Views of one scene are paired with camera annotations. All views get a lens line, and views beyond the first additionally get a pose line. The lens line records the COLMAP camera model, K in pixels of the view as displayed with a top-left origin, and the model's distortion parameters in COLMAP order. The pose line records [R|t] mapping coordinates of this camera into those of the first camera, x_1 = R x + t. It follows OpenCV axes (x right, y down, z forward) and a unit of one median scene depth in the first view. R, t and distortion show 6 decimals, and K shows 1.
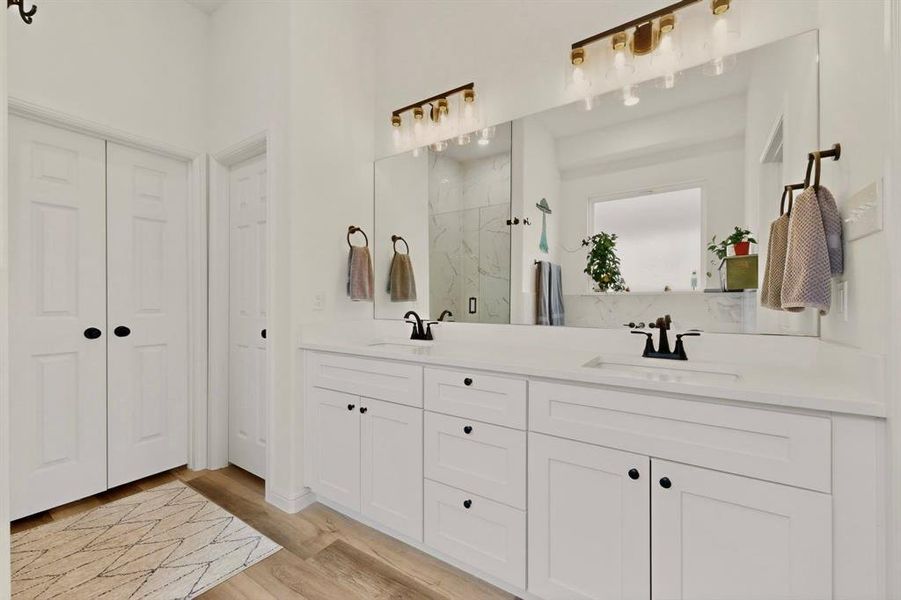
lens RADIAL K [[365.7, 0, 450.1], [0, 365.7, 298.2], [0, 0, 1]] dist [0.000294, 0.000067]
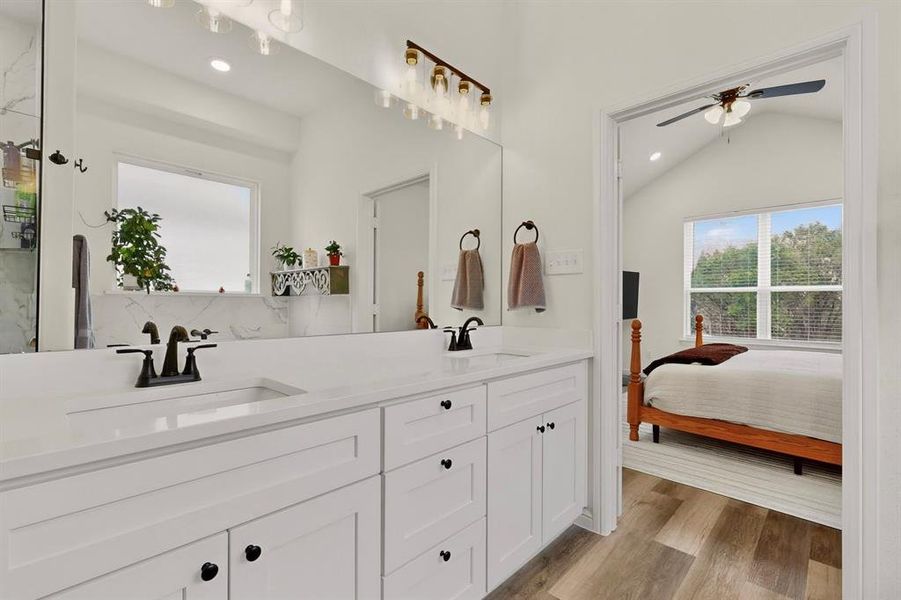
lens RADIAL K [[401.7, 0, 447.4], [0, 401.7, 303.0], [0, 0, 1]] dist [-0.000673, -0.000516]
pose [[0.169771, 0.004731, 0.985472, -0.262514], [-0.013091, 0.999911, -0.002545, 0.001274], [-0.985397, -0.012468, 0.169817, 0.268125]]
